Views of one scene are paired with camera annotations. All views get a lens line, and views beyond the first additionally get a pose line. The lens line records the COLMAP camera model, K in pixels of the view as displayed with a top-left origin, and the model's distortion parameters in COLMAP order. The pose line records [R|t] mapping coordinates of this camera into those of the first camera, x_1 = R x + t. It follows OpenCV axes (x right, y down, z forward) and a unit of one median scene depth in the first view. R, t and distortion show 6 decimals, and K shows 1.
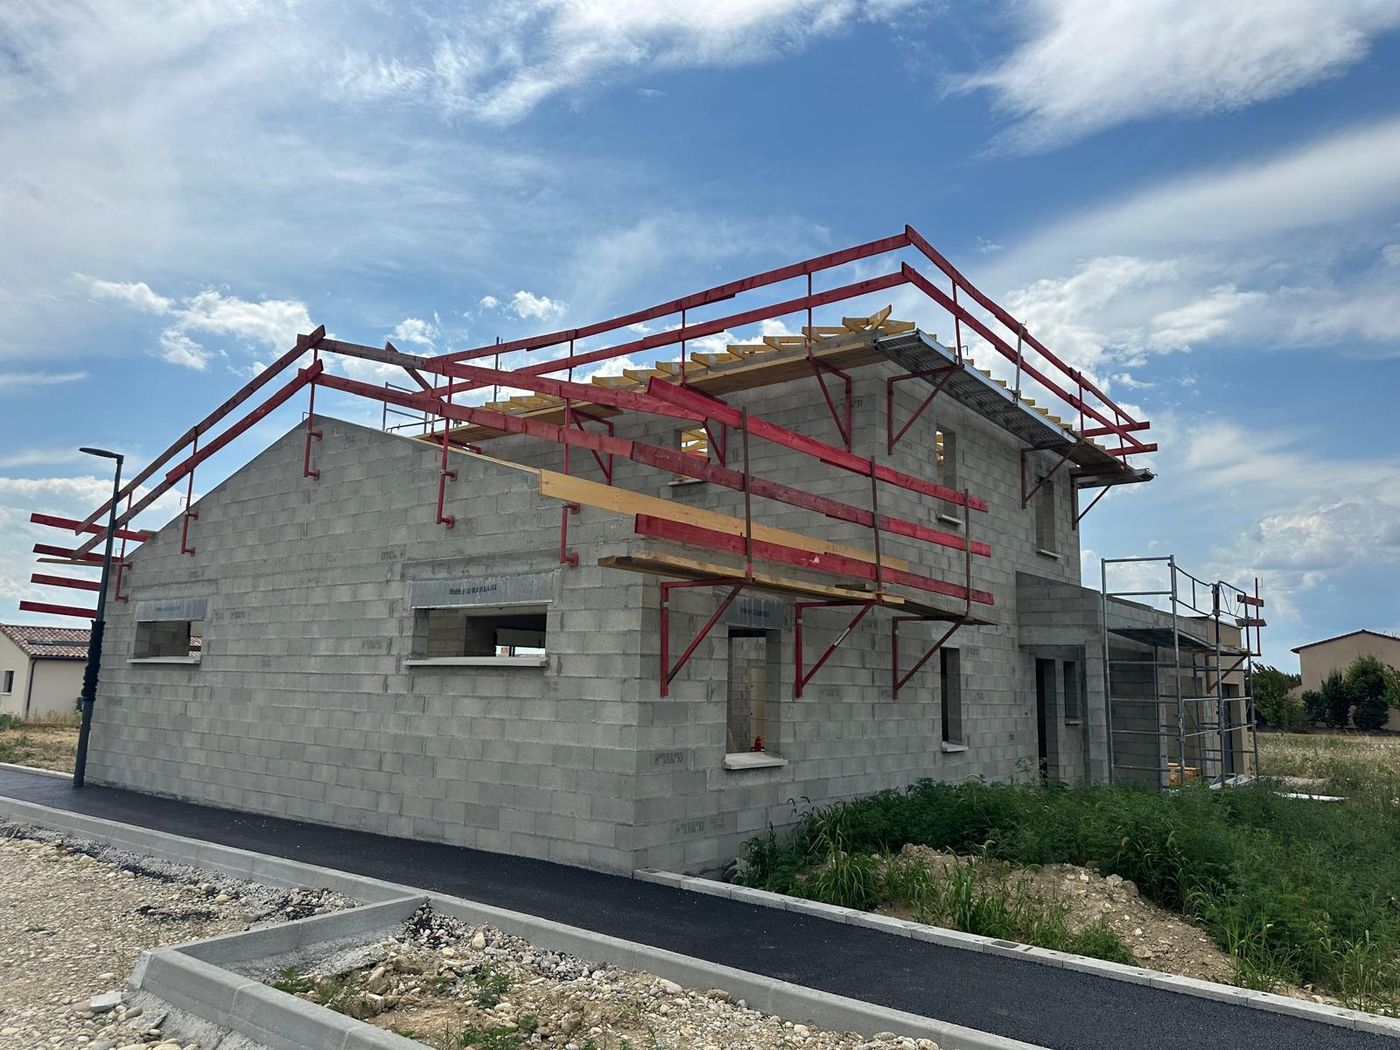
lens RADIAL K [[974.5, 0, 700.0], [0, 974.5, 525.0], [0, 0, 1]] dist [0.190144, -0.354273]
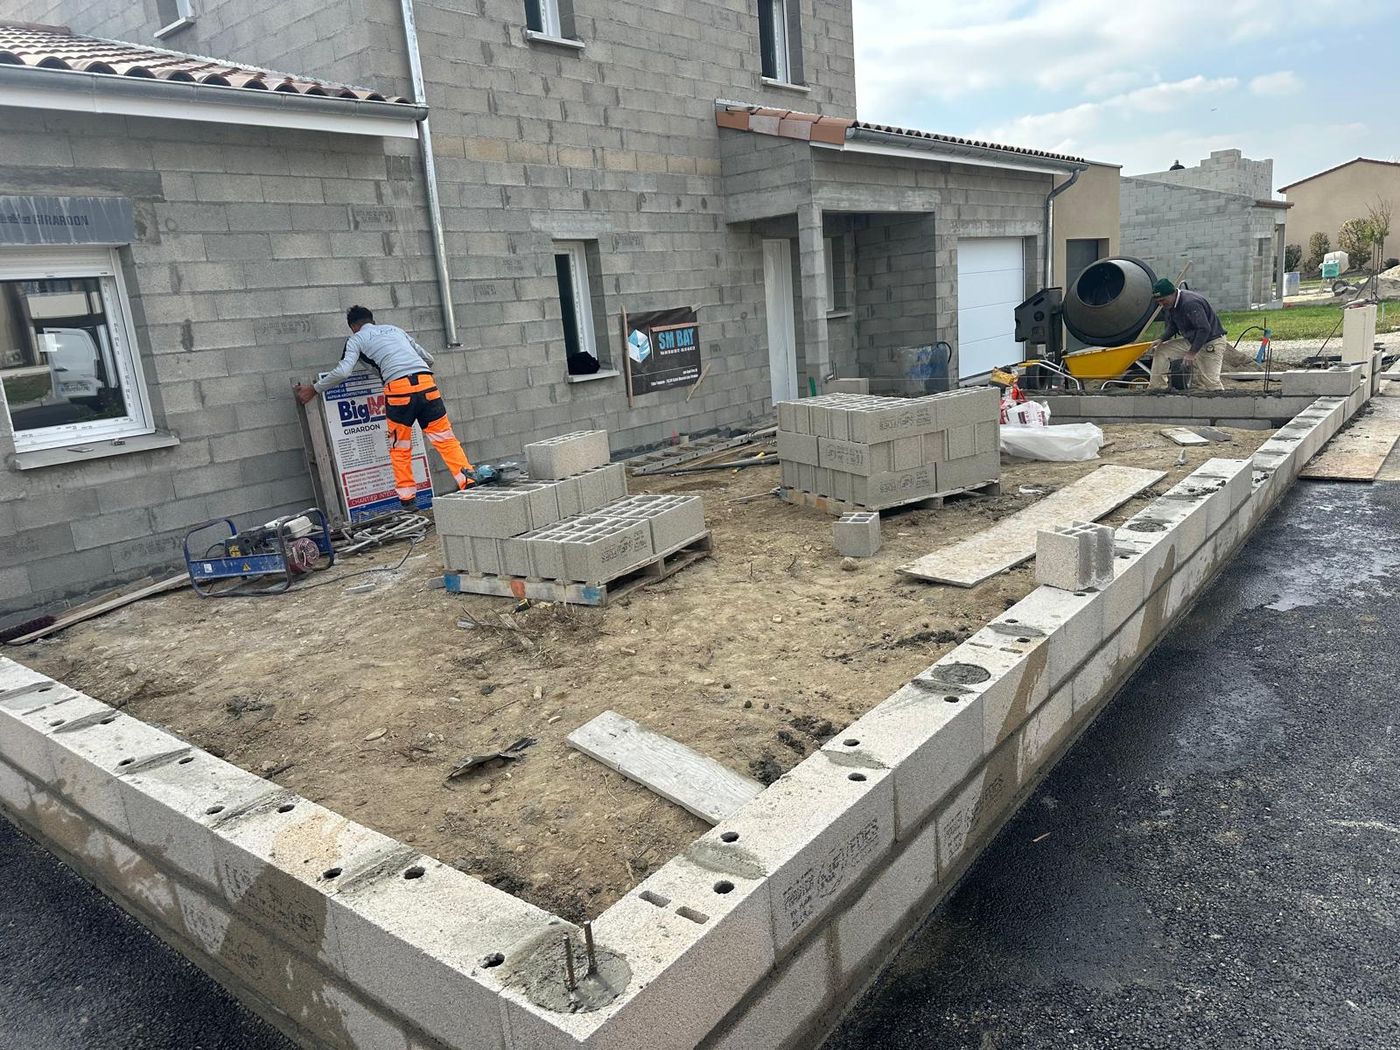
lens RADIAL K [[974.5, 0, 700.0], [0, 974.5, 525.0], [0, 0, 1]] dist [0.190144, -0.354273]
pose [[0.993435, -0.104591, -0.046347, 0.321070], [0.114333, 0.921601, 0.370916, 0.052717], [0.003918, -0.373780, 0.927509, 0.224598]]
